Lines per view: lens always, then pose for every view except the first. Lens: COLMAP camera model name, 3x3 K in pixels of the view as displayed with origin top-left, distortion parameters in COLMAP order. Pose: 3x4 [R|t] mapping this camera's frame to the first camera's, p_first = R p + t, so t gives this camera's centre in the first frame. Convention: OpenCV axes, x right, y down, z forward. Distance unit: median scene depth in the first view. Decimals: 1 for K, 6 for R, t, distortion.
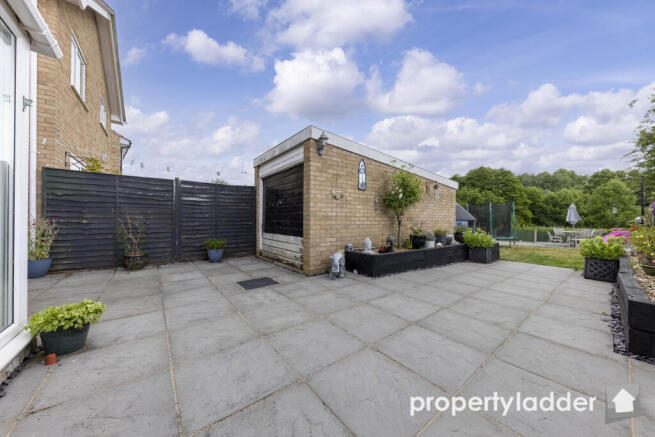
lens RADIAL K [[225.2, 0, 327.5], [0, 225.2, 218.5], [0, 0, 1]] dist [0.001467, -0.000121]
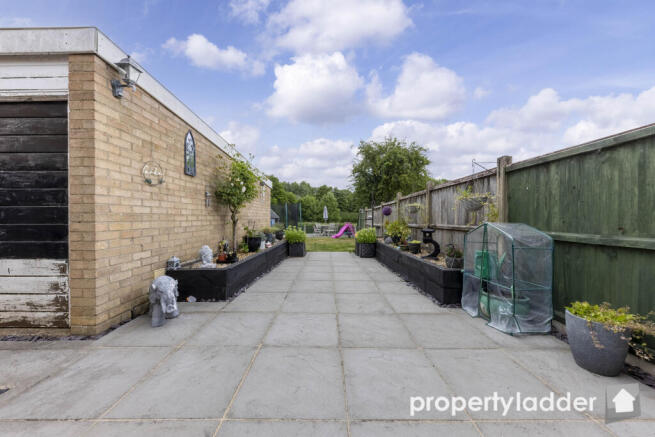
lens RADIAL K [[225.2, 0, 327.5], [0, 225.2, 218.5], [0, 0, 1]] dist [0.001467, -0.000121]
pose [[0.613075, -0.010809, 0.789951, -0.146214], [0.003274, 0.999933, 0.011141, -0.004155], [-0.790018, -0.004243, 0.613069, 0.281790]]
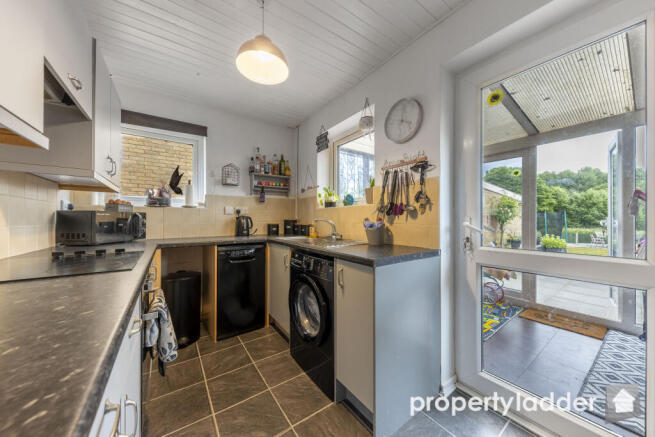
lens RADIAL K [[224.2, 0, 329.1], [0, 224.2, 220.4], [0, 0, 1]] dist [0.000287, -0.000068]
pose [[0.998787, -0.008389, -0.048529, -0.888469], [0.008438, 0.999964, 0.000821, -0.076337], [0.048521, -0.001230, 0.998821, -0.613435]]
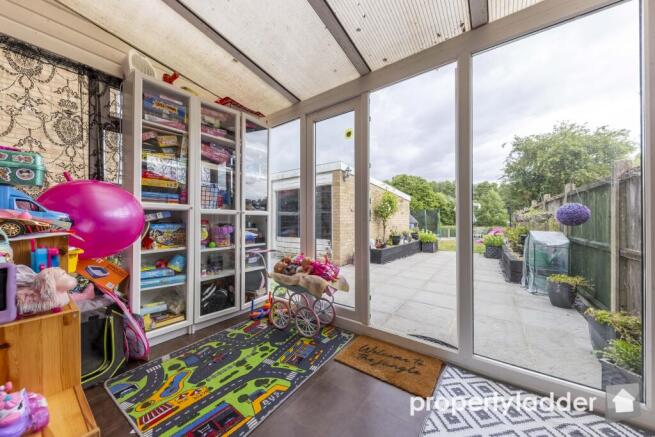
lens RADIAL K [[227.7, 0, 327.5], [0, 227.7, 218.5], [0, 0, 1]] dist [0.001790, -0.000104]
pose [[0.959525, -0.006169, 0.281556, -0.524268], [0.007317, 0.999969, -0.003028, -0.040135], [-0.281528, 0.004966, 0.959540, -0.338155]]
